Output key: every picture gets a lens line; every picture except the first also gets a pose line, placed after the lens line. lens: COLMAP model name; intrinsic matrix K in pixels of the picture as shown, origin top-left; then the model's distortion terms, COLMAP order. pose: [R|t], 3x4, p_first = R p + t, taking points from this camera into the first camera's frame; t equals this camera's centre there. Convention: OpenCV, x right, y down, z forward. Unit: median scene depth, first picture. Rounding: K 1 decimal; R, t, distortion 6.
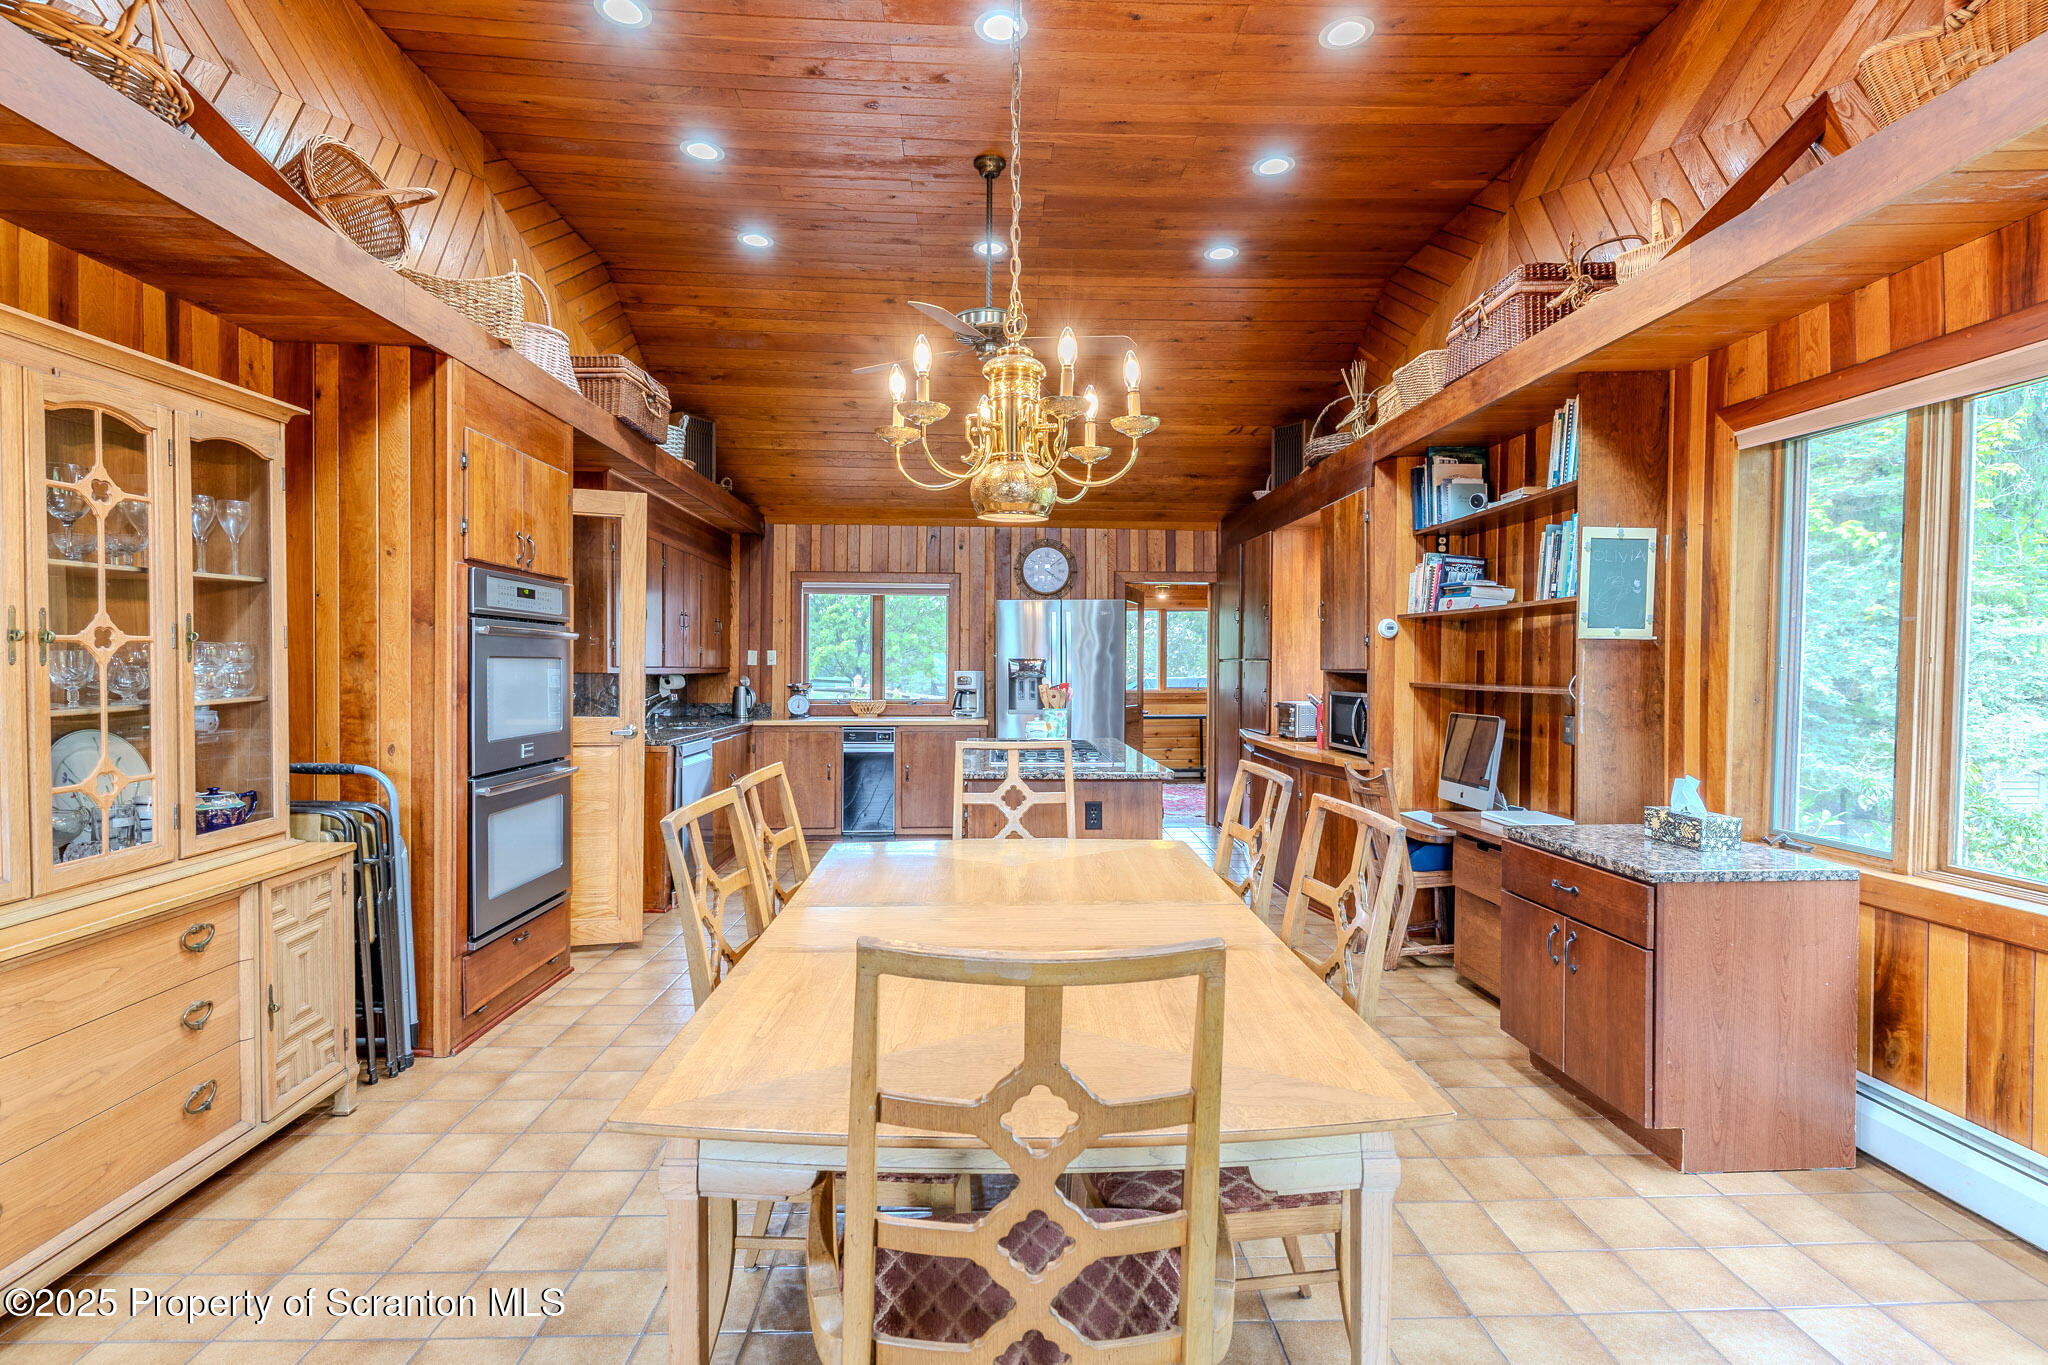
lens RADIAL K [[996.4, 0, 1009.7], [0, 996.4, 681.0], [0, 0, 1]] dist [0.010568, -0.001342]
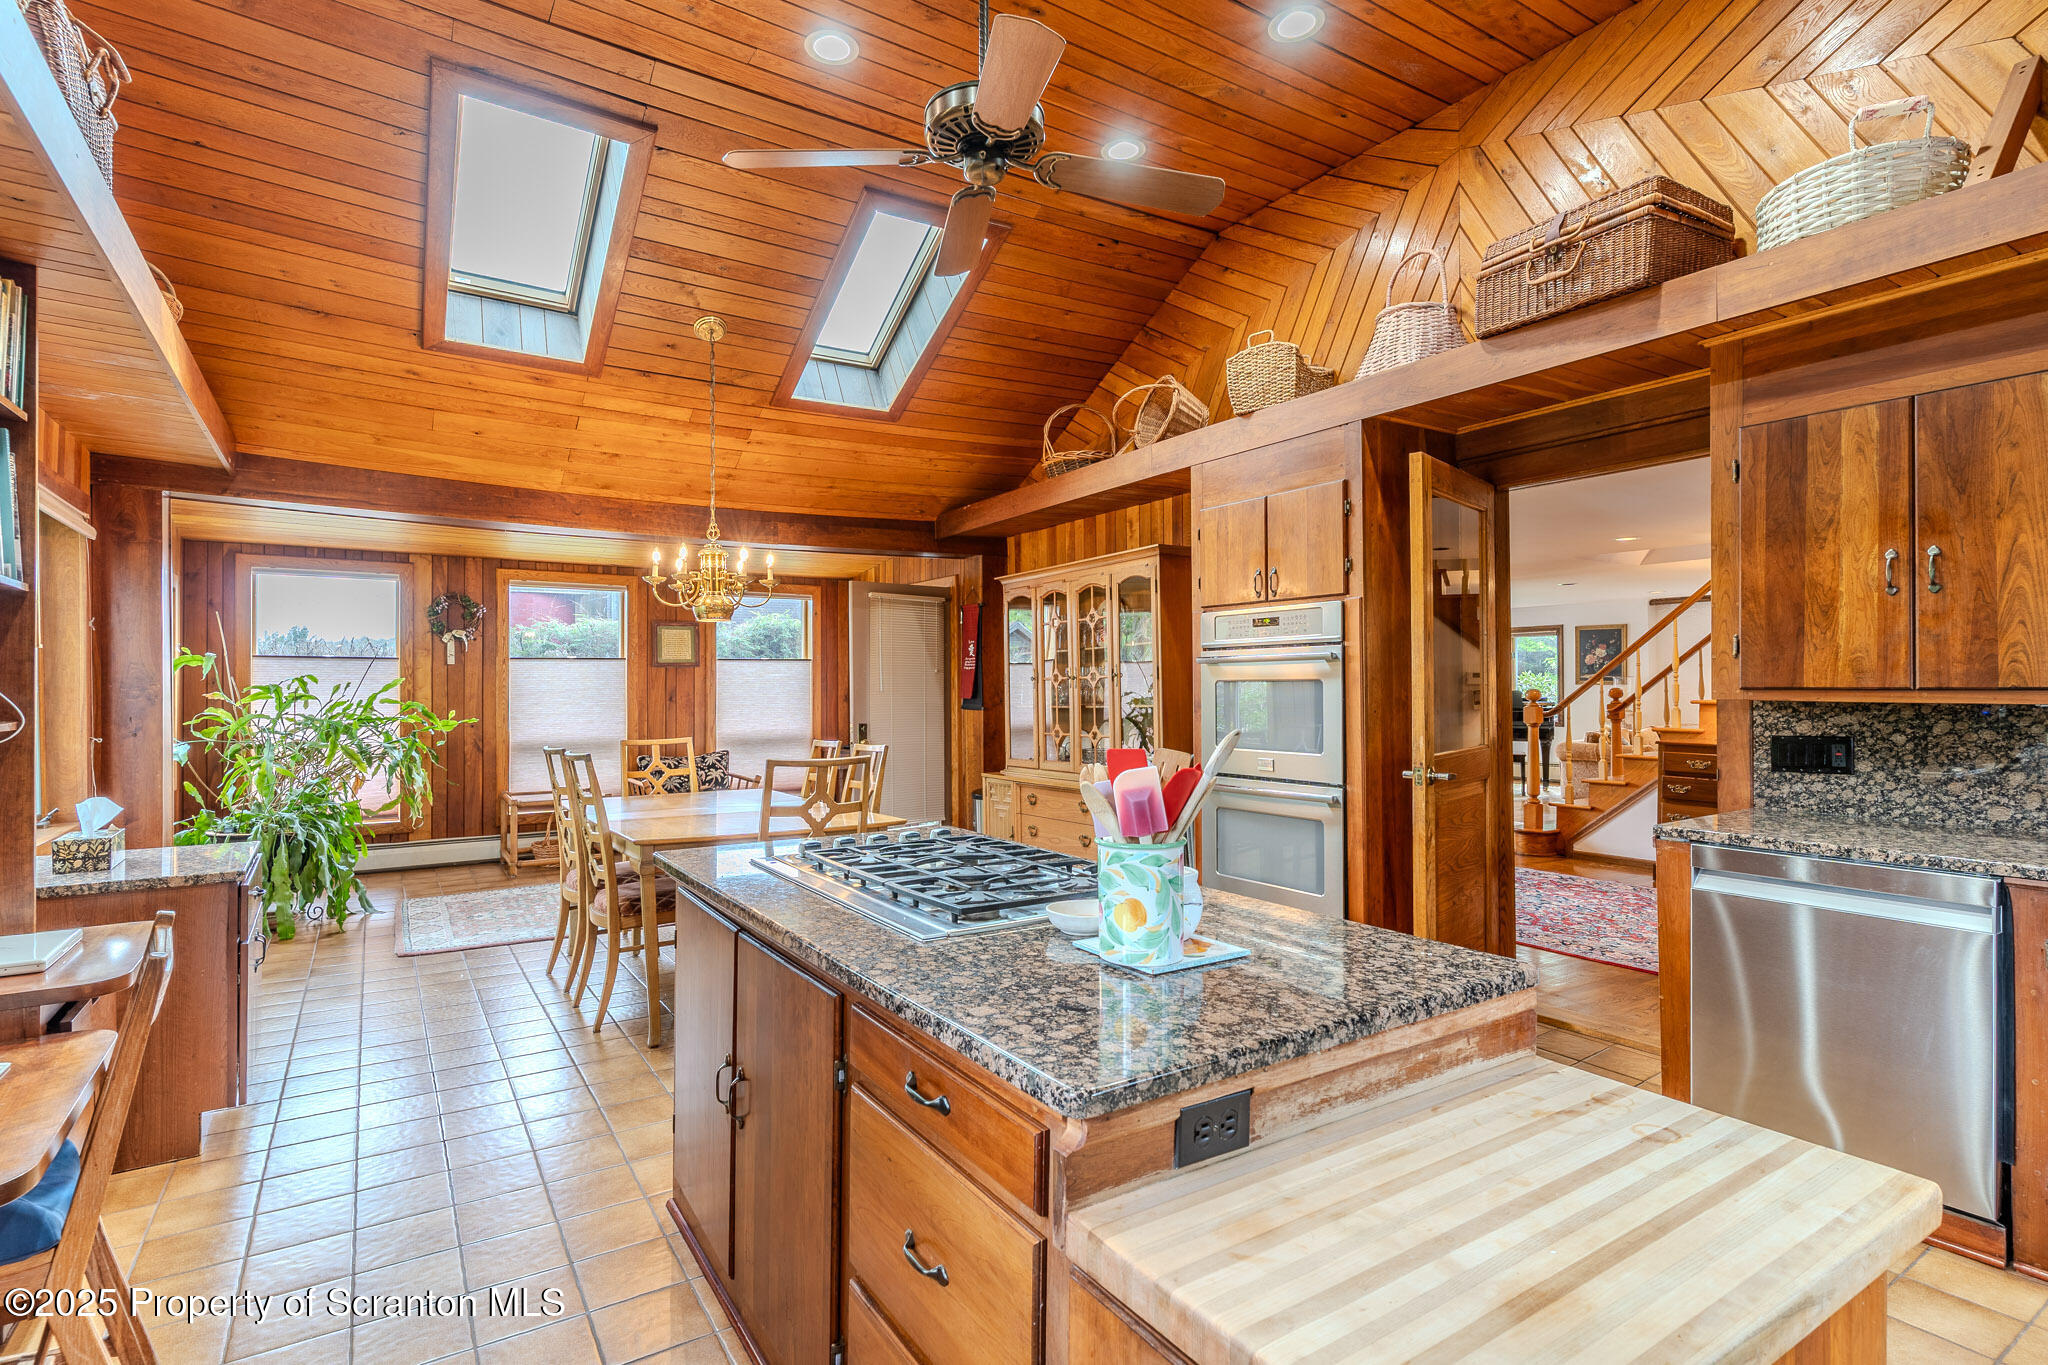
lens RADIAL K [[996.4, 0, 1036.4], [0, 996.4, 683.2], [0, 0, 1]] dist [0.010568, -0.001342]
pose [[-0.847725, -0.005559, -0.530407, 0.177479], [-0.010223, 0.999931, 0.005858, -0.016223], [0.530337, 0.010389, -0.847723, 1.101419]]
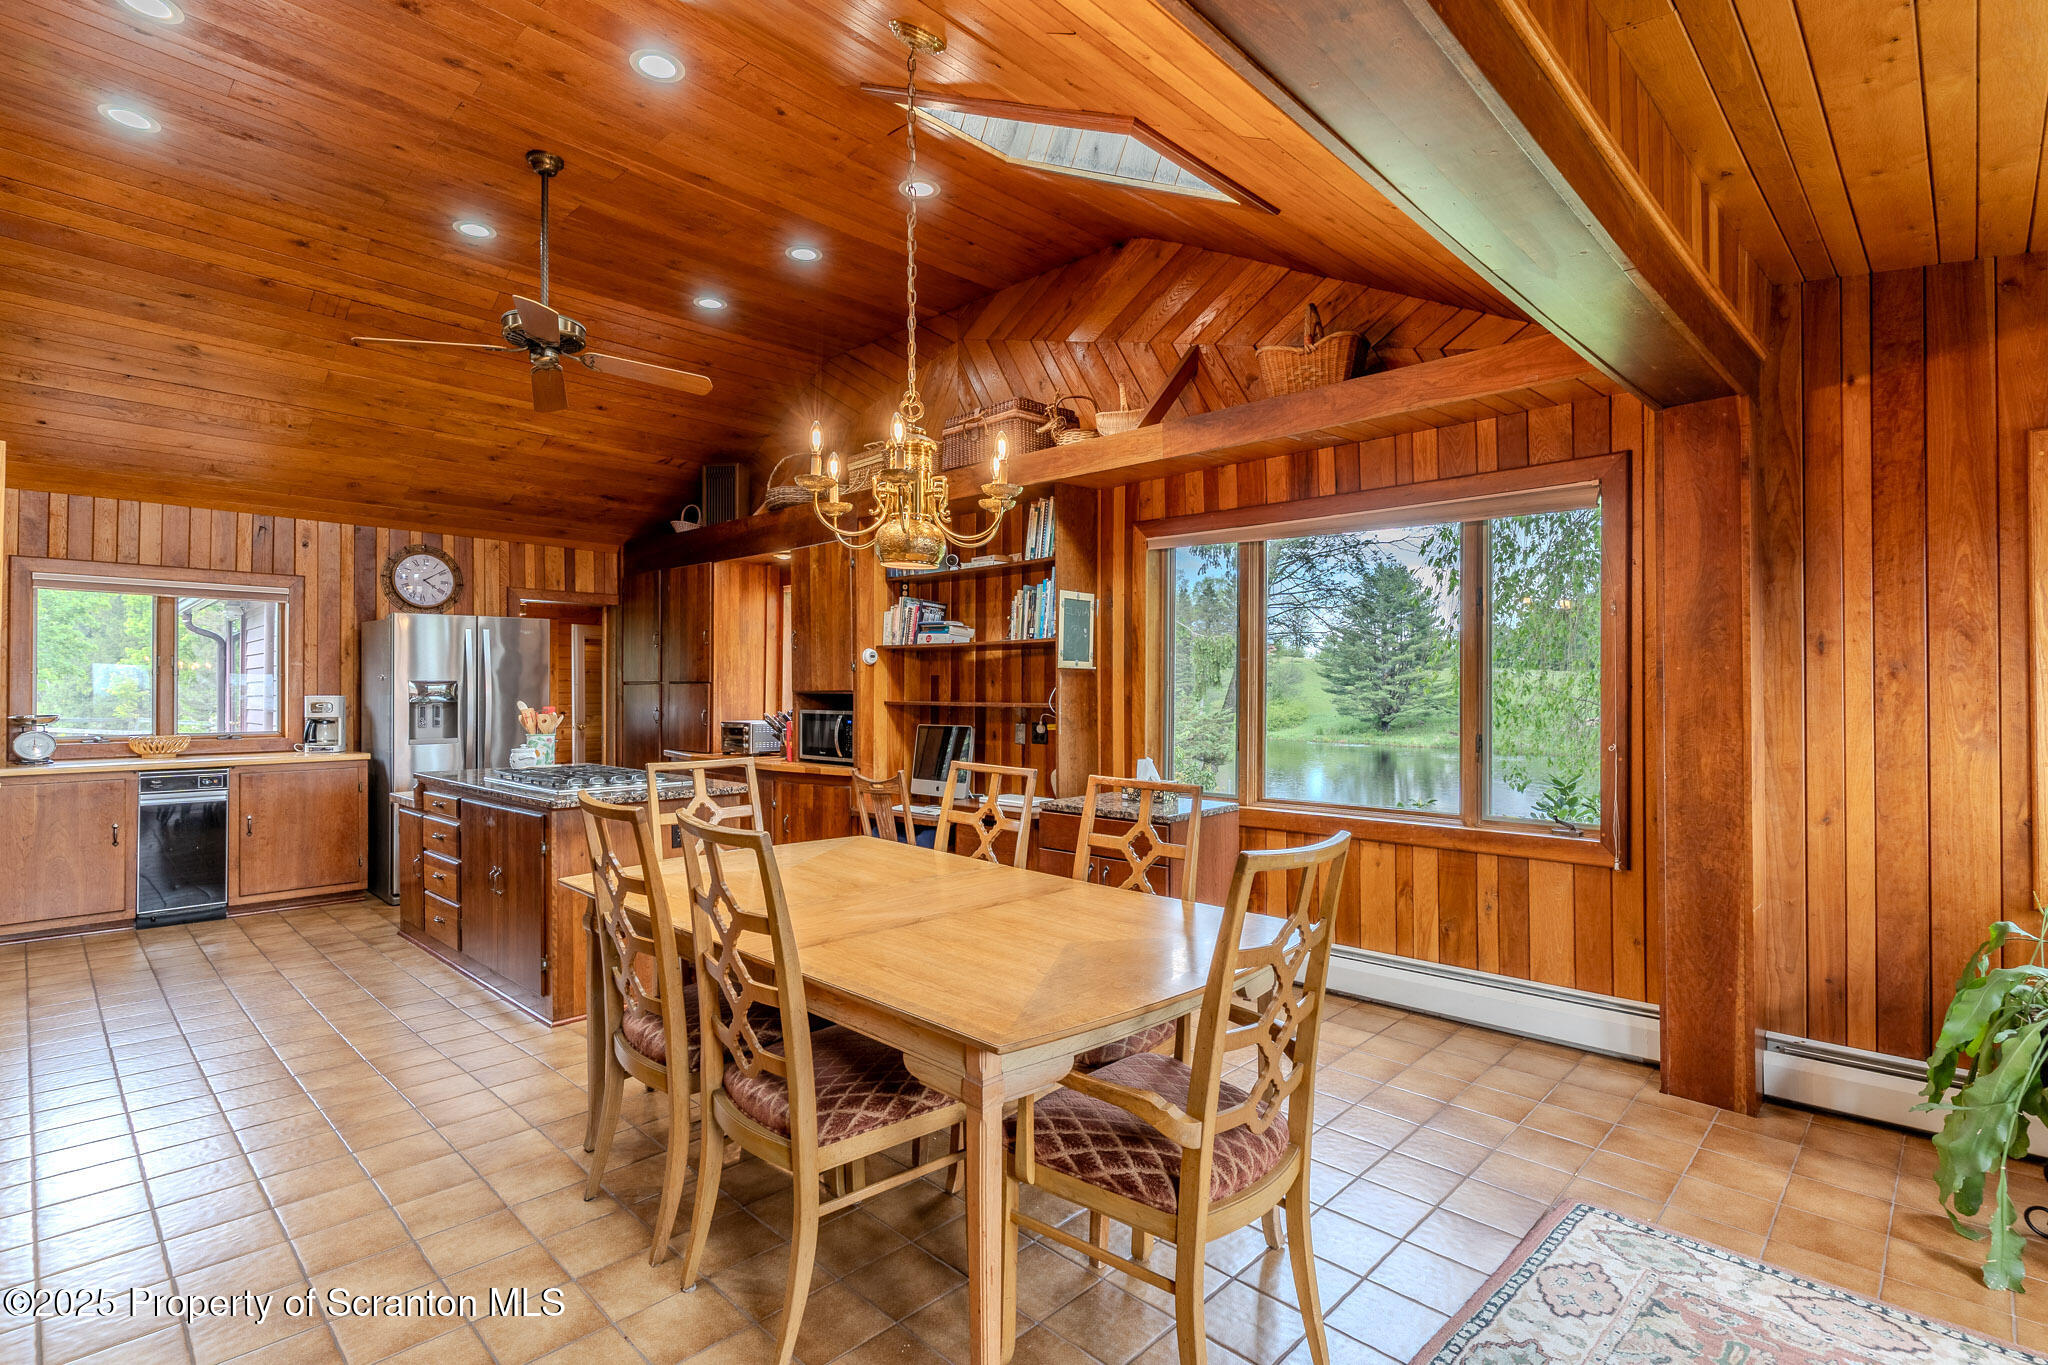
lens RADIAL K [[996.4, 0, 1009.9], [0, 996.4, 684.2], [0, 0, 1]] dist [0.010568, -0.001342]
pose [[0.721712, 0.000233, 0.692193, -0.261886], [0.013577, 0.999803, -0.014492, 0.000342], [-0.692060, 0.019857, 0.721567, 0.011396]]
